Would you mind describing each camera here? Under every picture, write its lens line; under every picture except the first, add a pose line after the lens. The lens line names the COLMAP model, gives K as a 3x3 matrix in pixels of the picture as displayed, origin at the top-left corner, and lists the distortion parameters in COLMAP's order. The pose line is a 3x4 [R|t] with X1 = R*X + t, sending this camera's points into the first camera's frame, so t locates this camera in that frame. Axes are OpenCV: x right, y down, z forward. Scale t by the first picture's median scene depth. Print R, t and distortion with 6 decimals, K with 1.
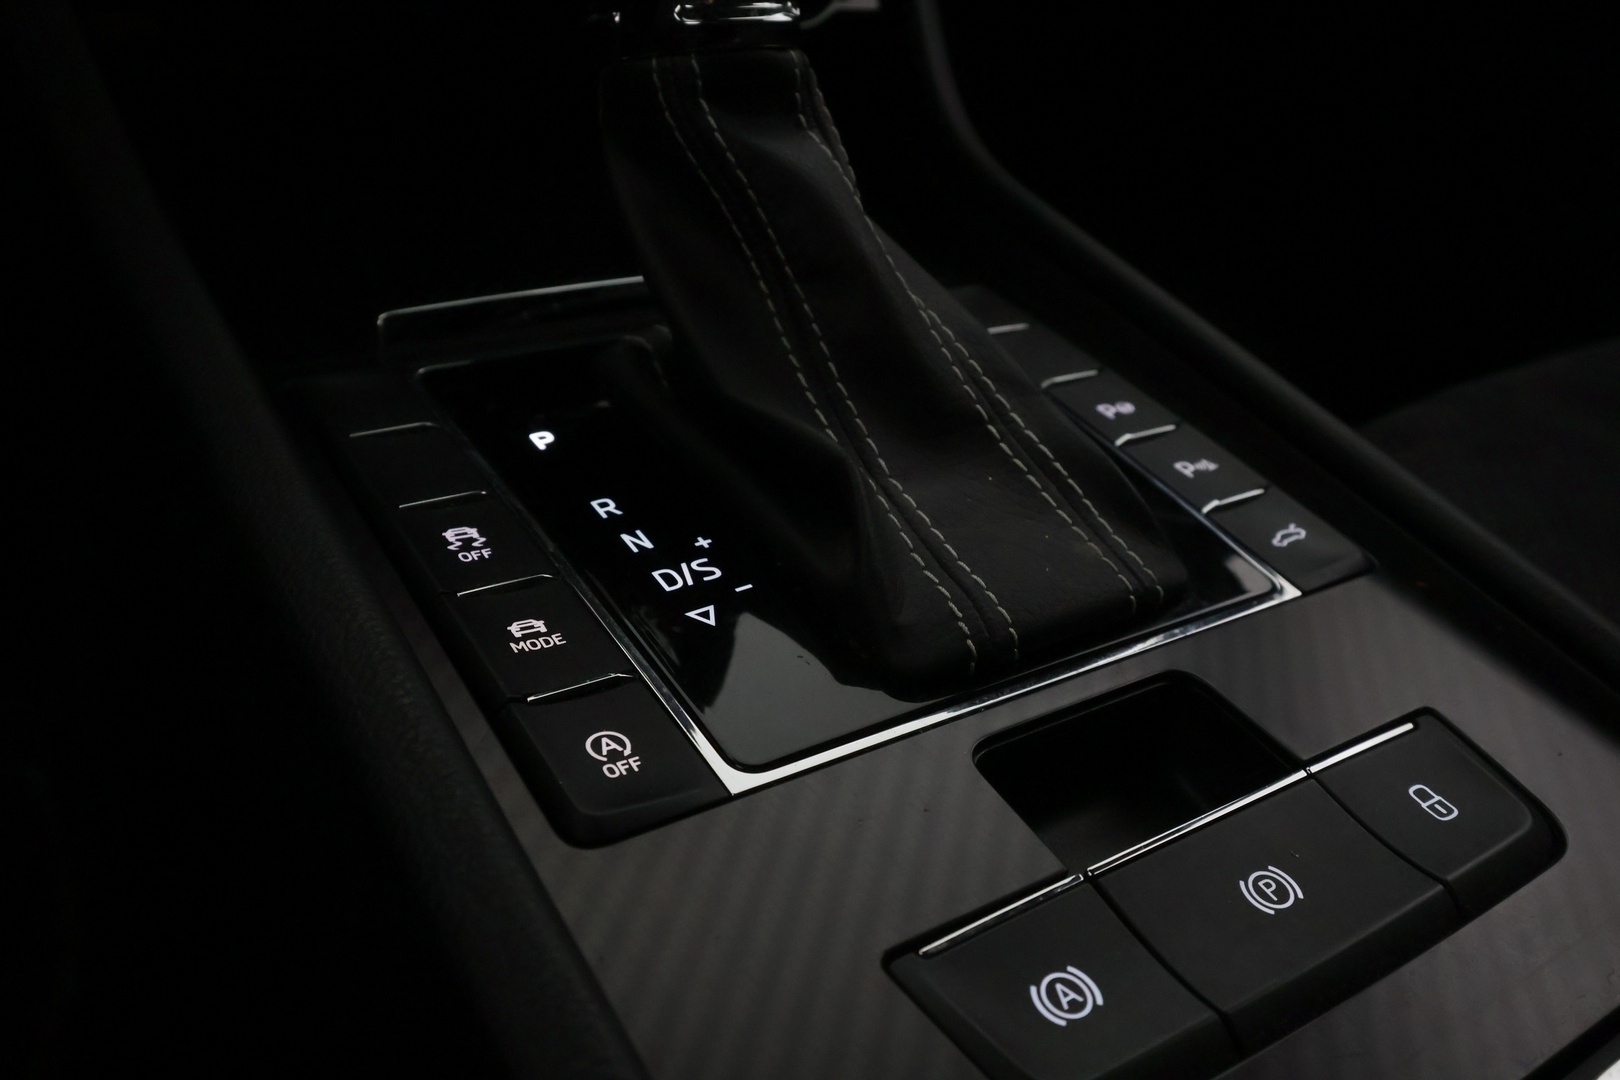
lens RADIAL K [[1313.5, 0, 810.2], [0, 1313.5, 537.7], [0, 0, 1]] dist [0.003719, 0.005292]
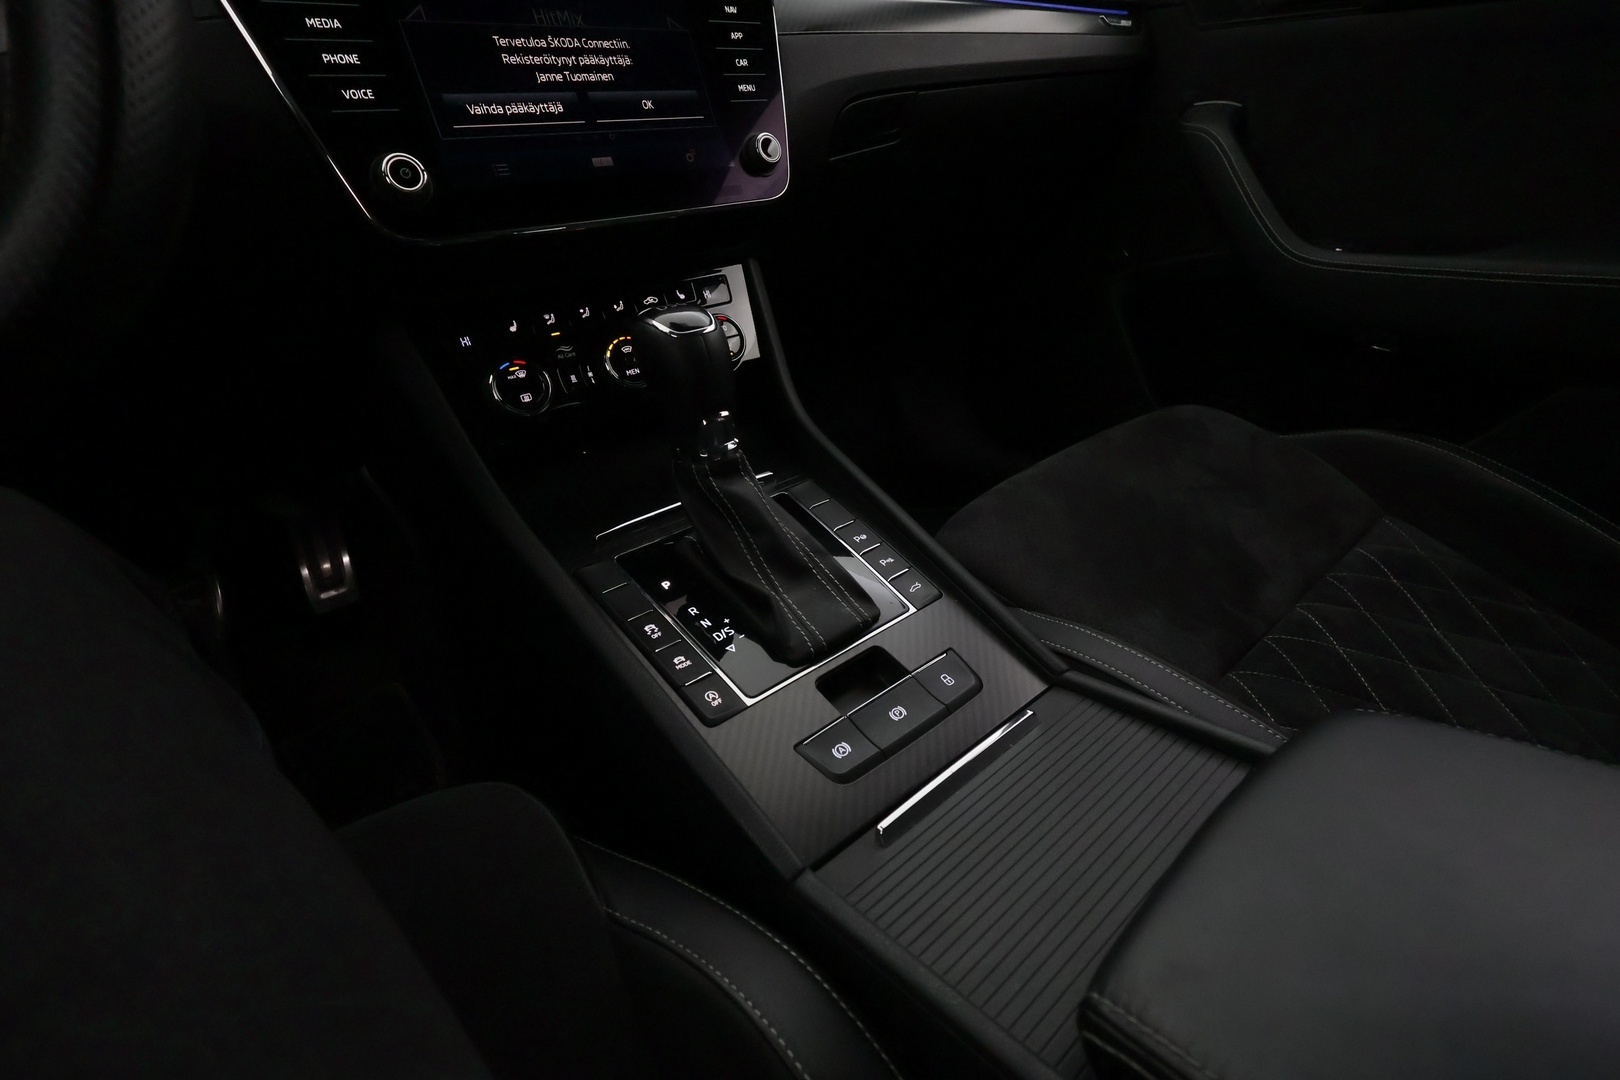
lens RADIAL K [[760.2, 0, 812.4], [0, 760.2, 543.7], [0, 0, 1]] dist [0.001103, 0.000663]
pose [[0.990866, -0.103425, 0.086529, -0.017117], [0.094640, 0.990465, 0.100113, -0.371454], [-0.096059, -0.091010, 0.991206, -0.885188]]
